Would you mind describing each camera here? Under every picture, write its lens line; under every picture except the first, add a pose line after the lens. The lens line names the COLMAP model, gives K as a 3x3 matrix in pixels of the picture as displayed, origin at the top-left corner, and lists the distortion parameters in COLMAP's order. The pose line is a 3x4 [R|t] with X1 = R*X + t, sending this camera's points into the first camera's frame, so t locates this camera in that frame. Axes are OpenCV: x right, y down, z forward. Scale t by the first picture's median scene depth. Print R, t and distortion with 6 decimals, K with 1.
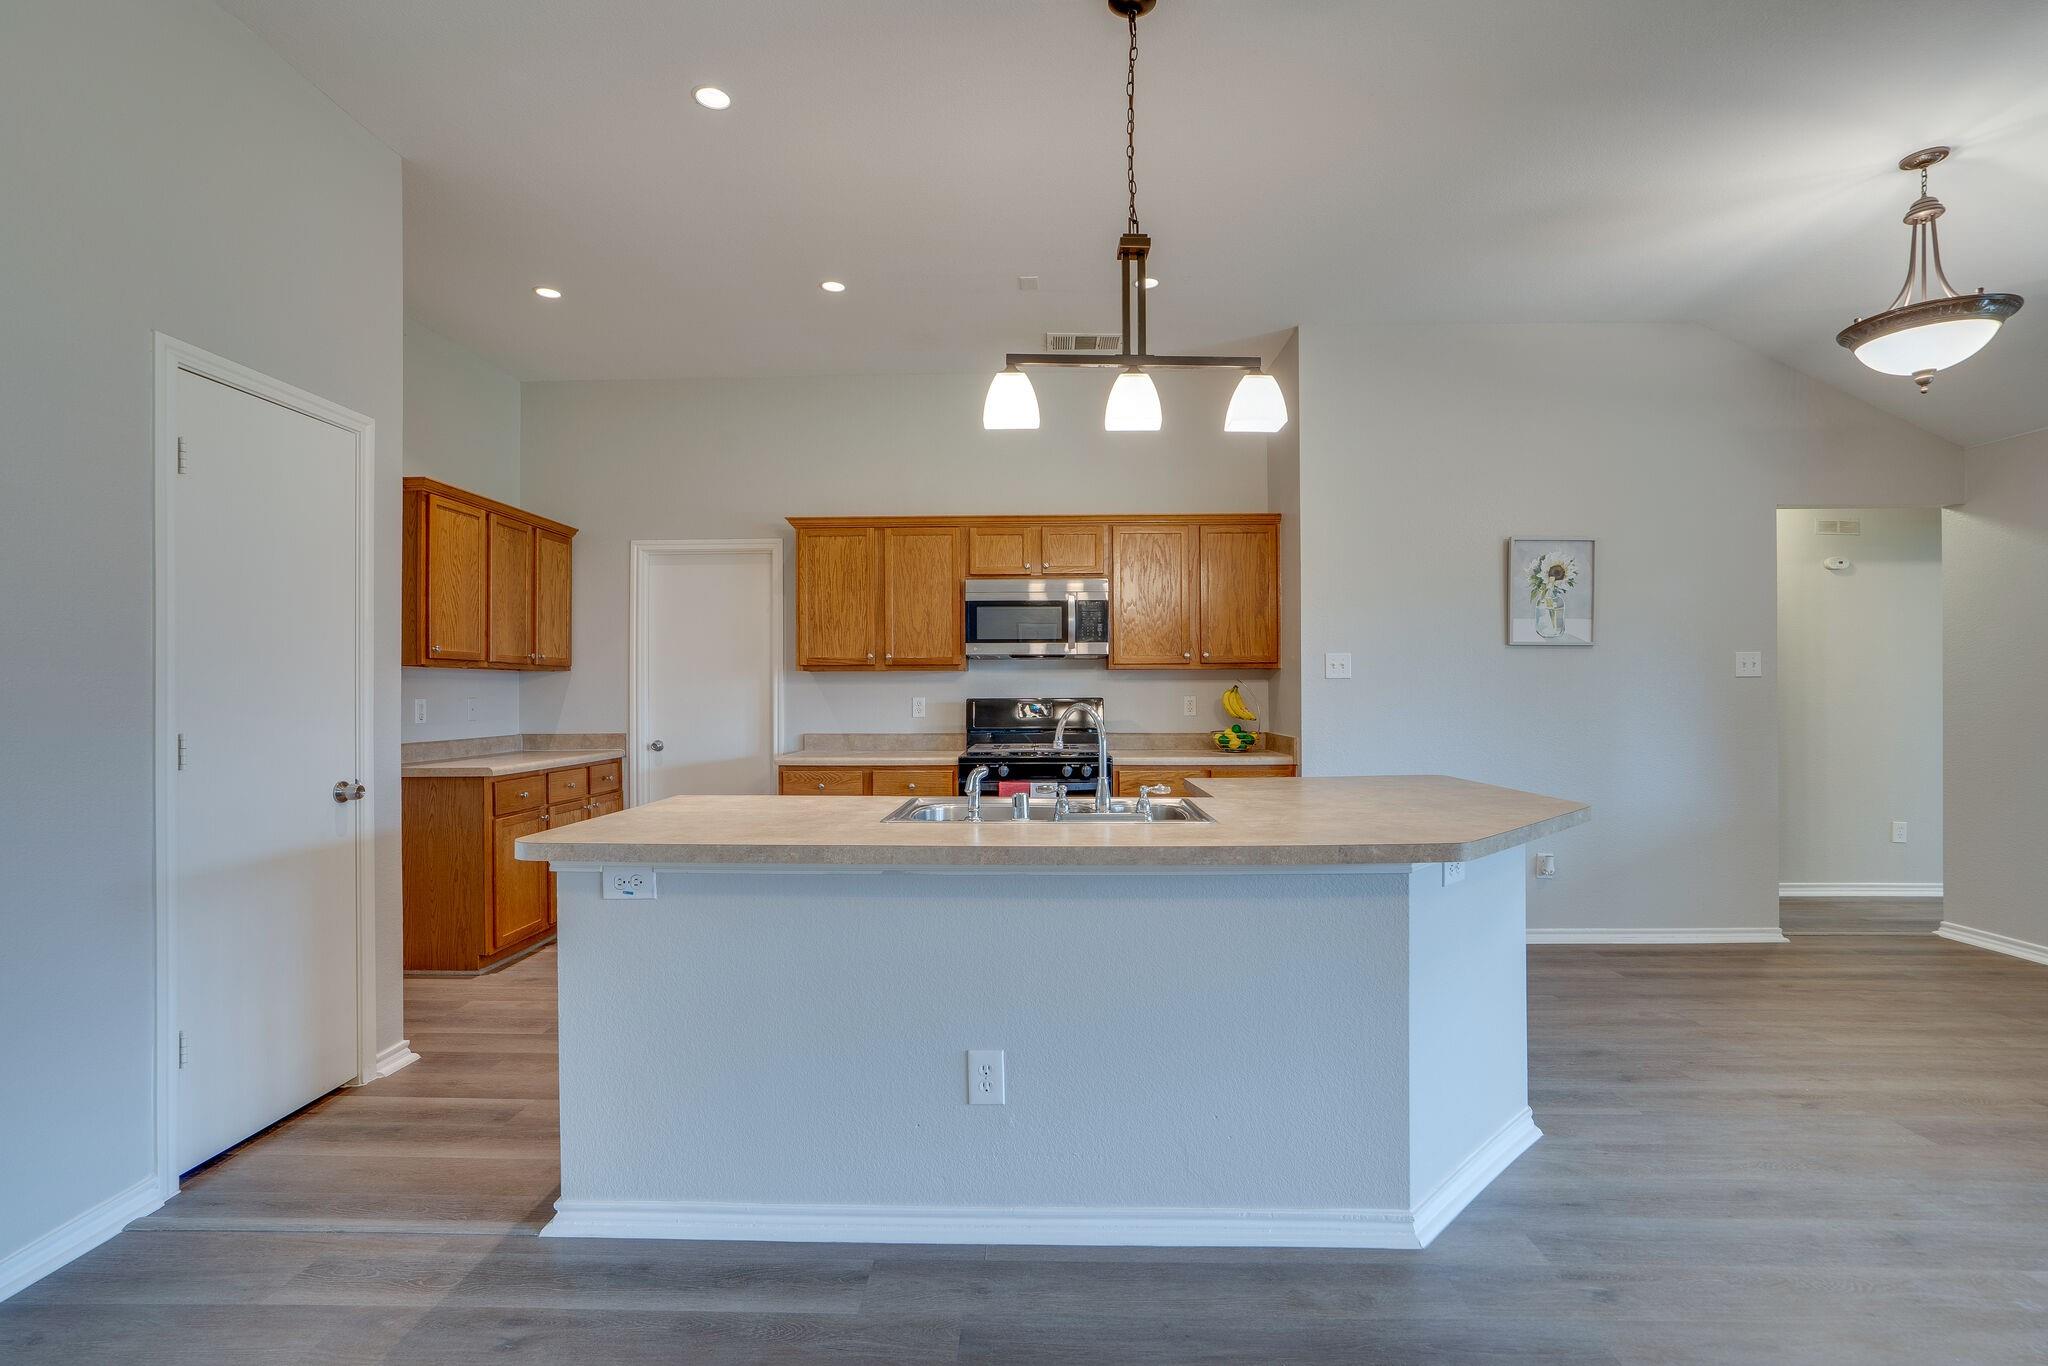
lens RADIAL K [[954.1, 0, 1024.0], [0, 954.1, 683.0], [0, 0, 1]] dist [-0.048456, 0.028028]
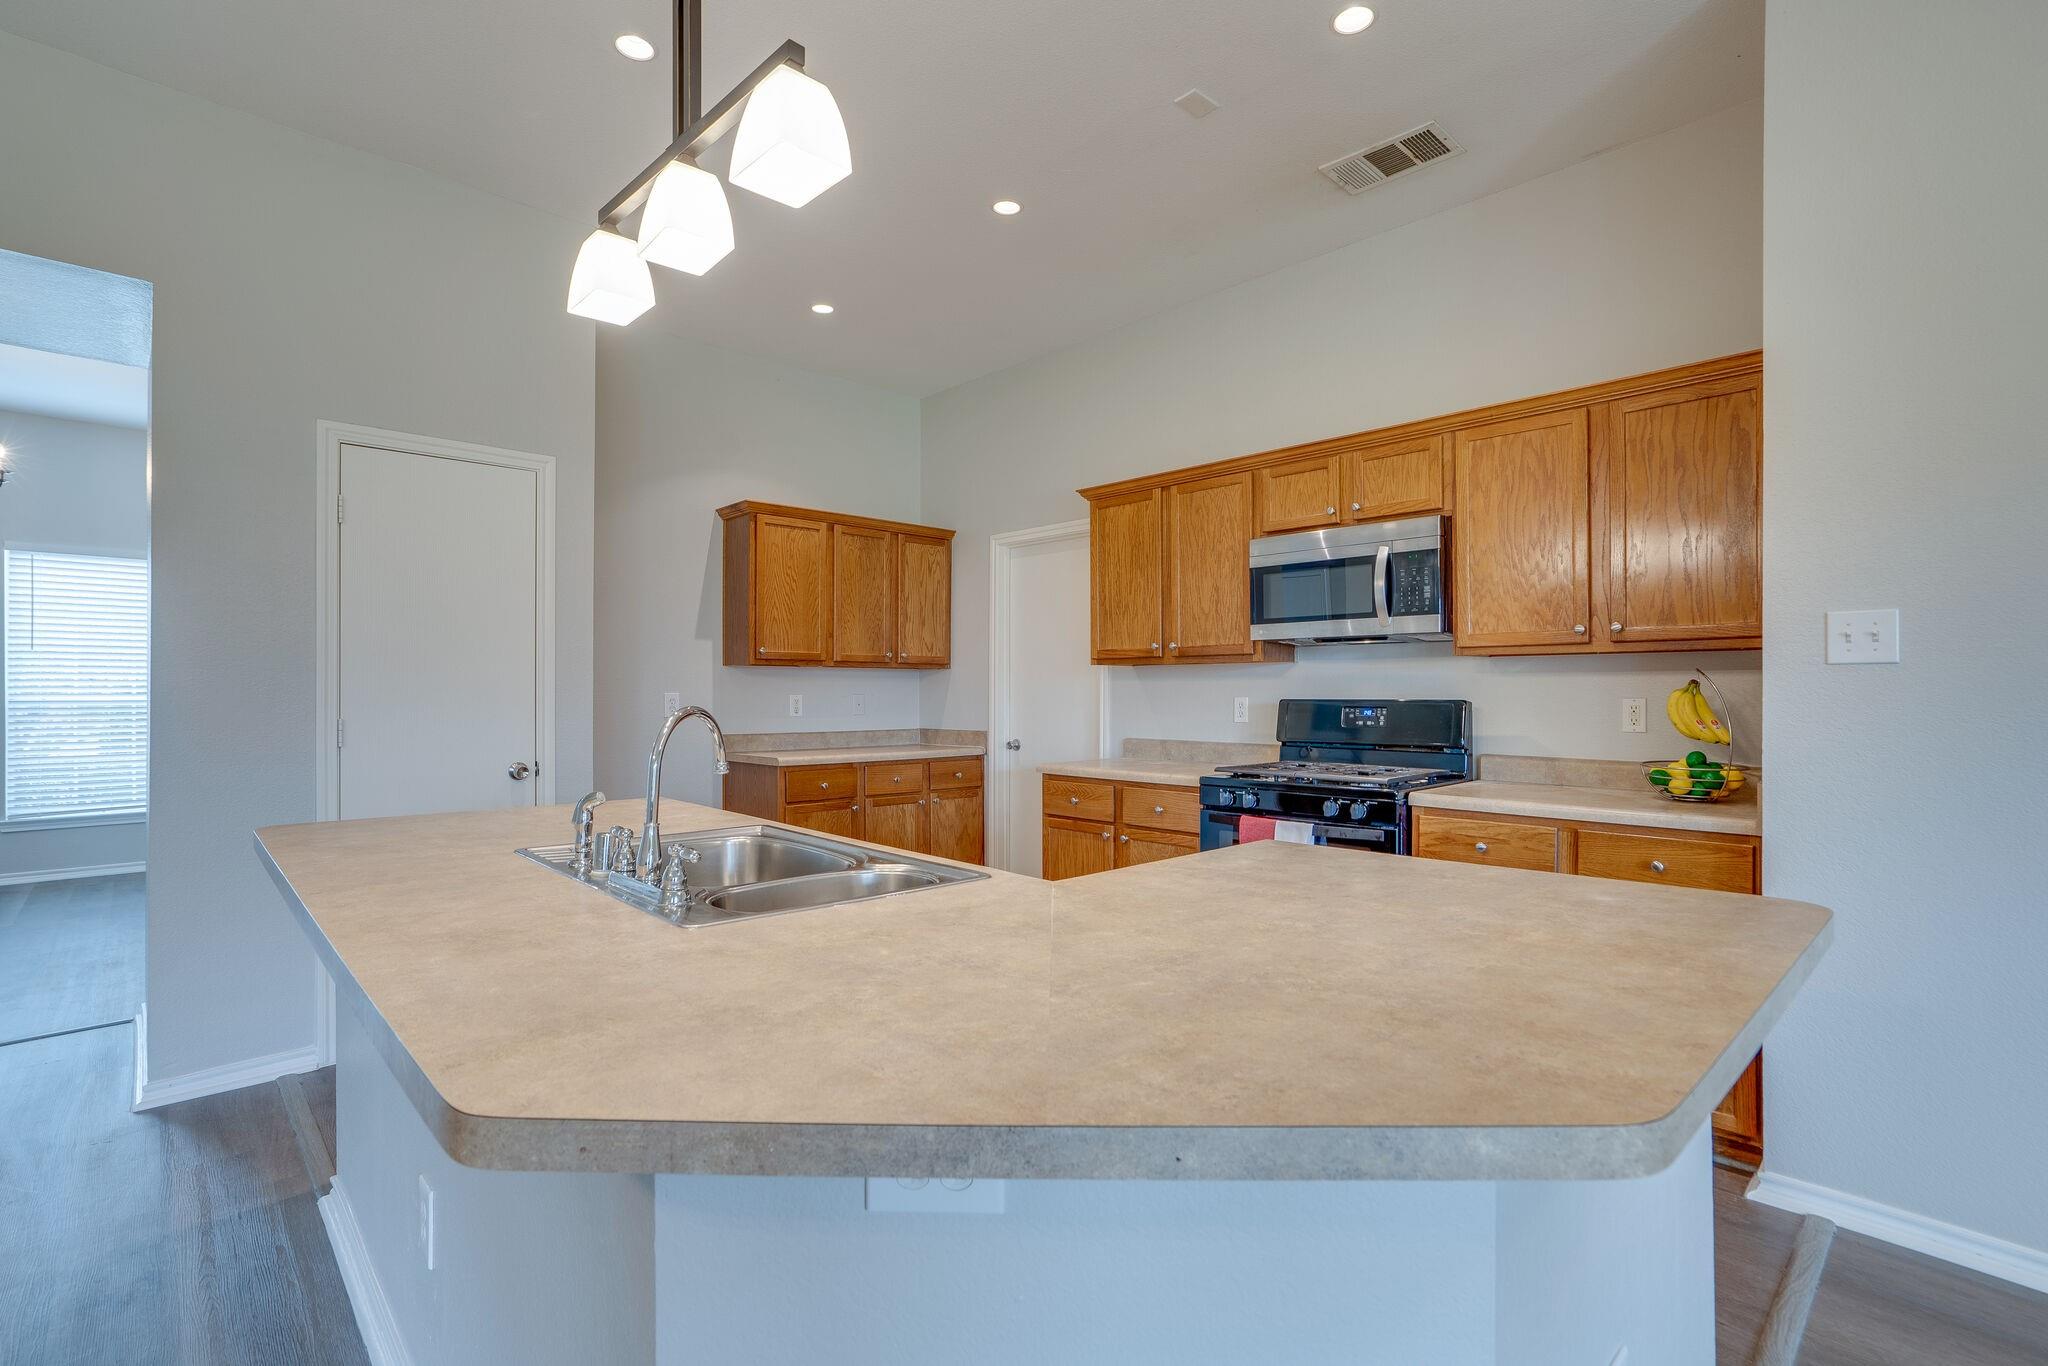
lens RADIAL K [[948.6, 0, 1059.8], [0, 948.6, 682.1], [0, 0, 1]] dist [-0.048173, 0.029484]
pose [[0.708609, -0.002339, -0.705597, 0.355117], [0.003764, 0.999993, 0.000466, 0.002004], [0.705591, -0.002986, 0.708613, 0.370697]]
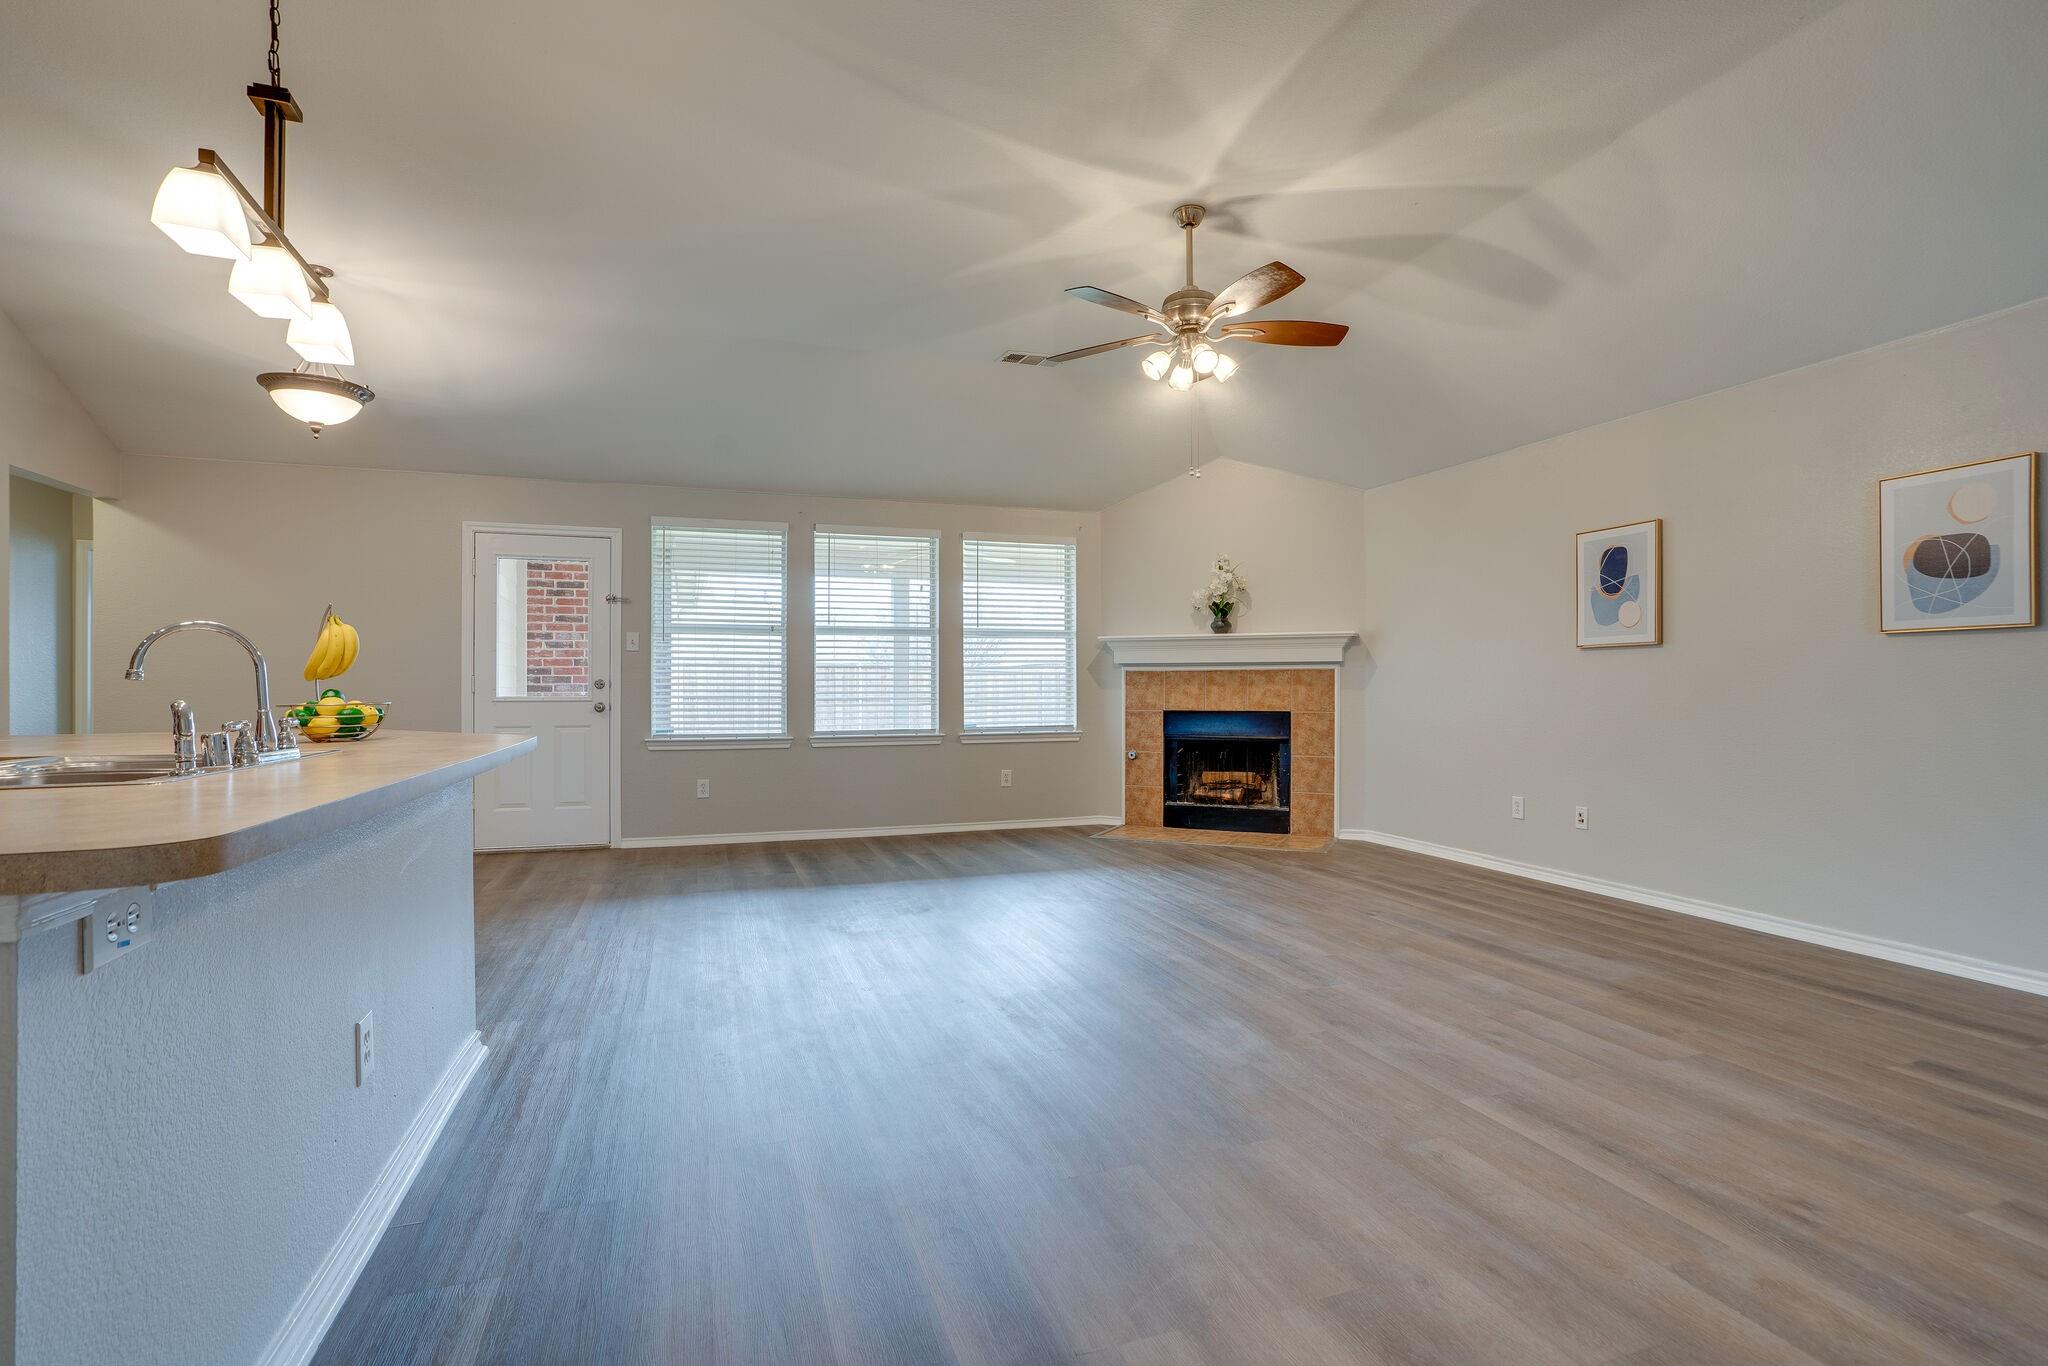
lens RADIAL K [[948.6, 0, 1059.8], [0, 948.6, 682.1], [0, 0, 1]] dist [-0.048173, 0.029484]
pose [[-0.370848, 0.004650, 0.928682, -0.461727], [-0.005245, 0.999961, -0.007102, 0.035832], [-0.928679, -0.007505, -0.370810, 0.303631]]
